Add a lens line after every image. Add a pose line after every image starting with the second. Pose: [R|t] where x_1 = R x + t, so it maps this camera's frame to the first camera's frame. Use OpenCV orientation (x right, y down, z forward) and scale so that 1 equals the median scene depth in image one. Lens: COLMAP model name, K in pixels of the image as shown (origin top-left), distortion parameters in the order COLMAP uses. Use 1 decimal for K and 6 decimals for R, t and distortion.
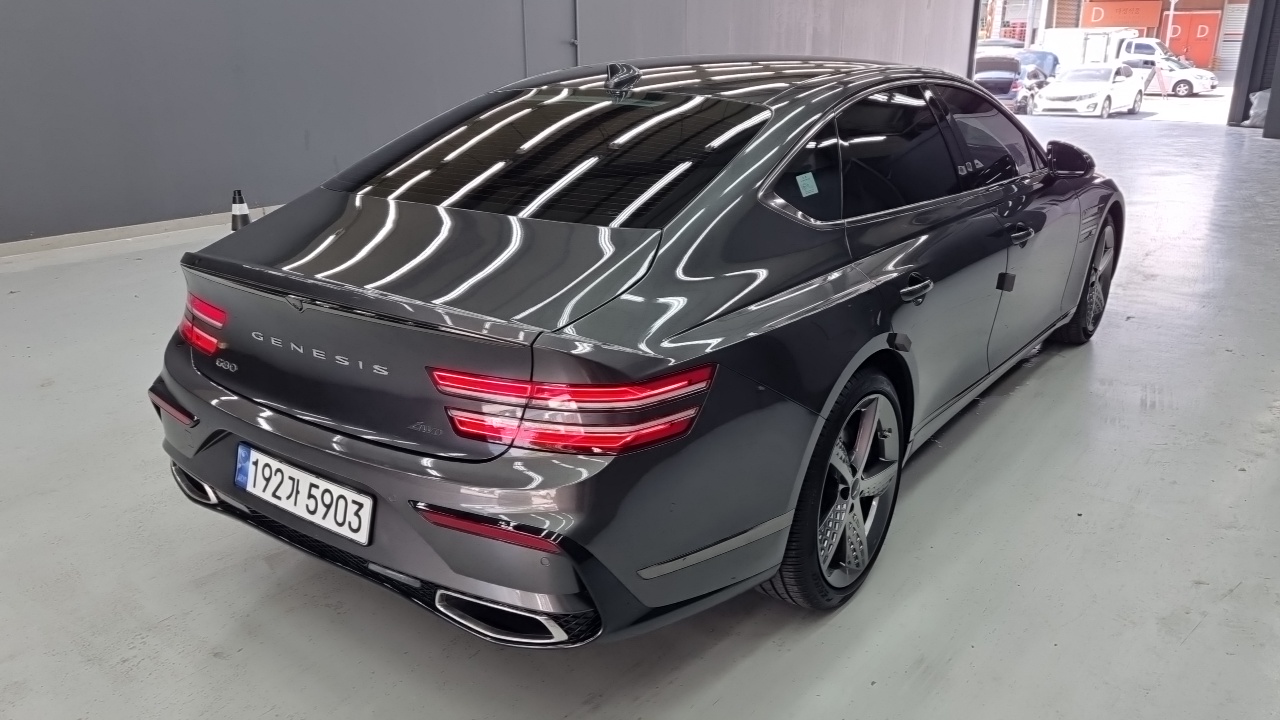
lens RADIAL K [[921.3, 0, 632.3], [0, 921.3, 361.0], [0, 0, 1]] dist [0.009804, 0.002060]
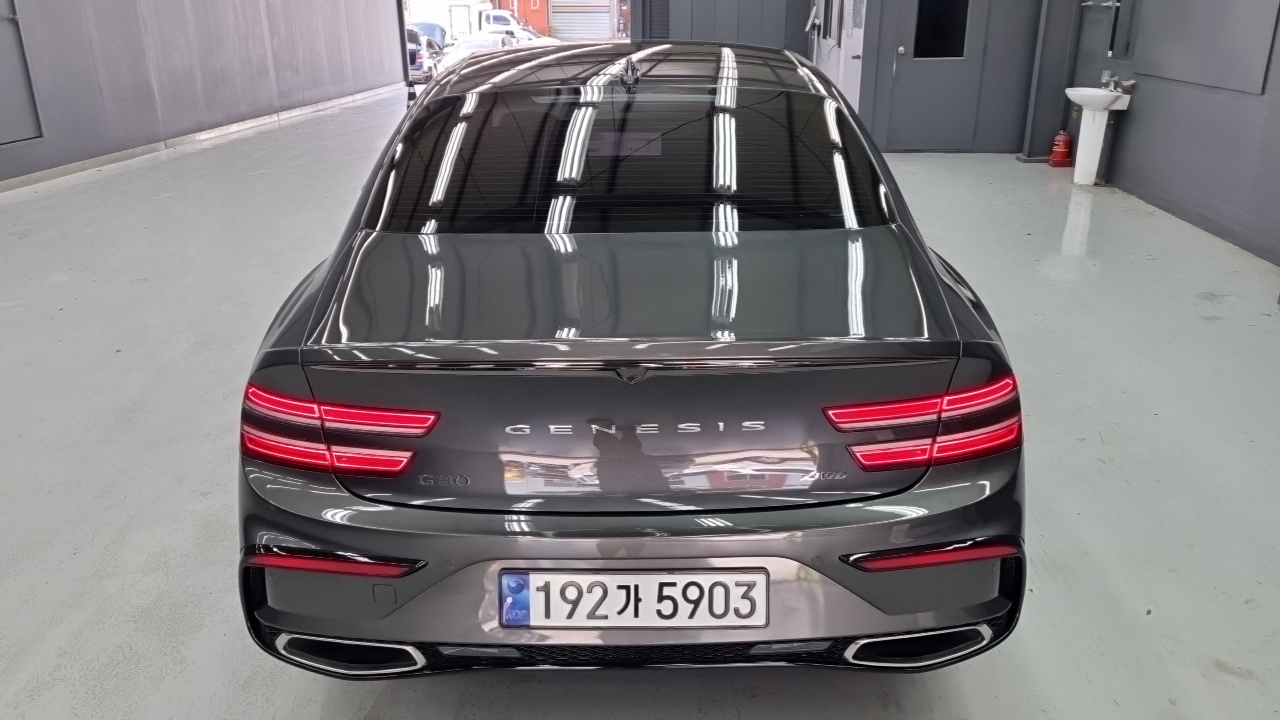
lens RADIAL K [[921.3, 0, 634.8], [0, 921.3, 358.2], [0, 0, 1]] dist [0.009804, 0.002060]
pose [[0.814729, -0.206314, 0.541895, -0.757221], [0.193015, 0.977758, 0.082065, -0.133436], [-0.546773, 0.037733, 0.836430, 0.310728]]
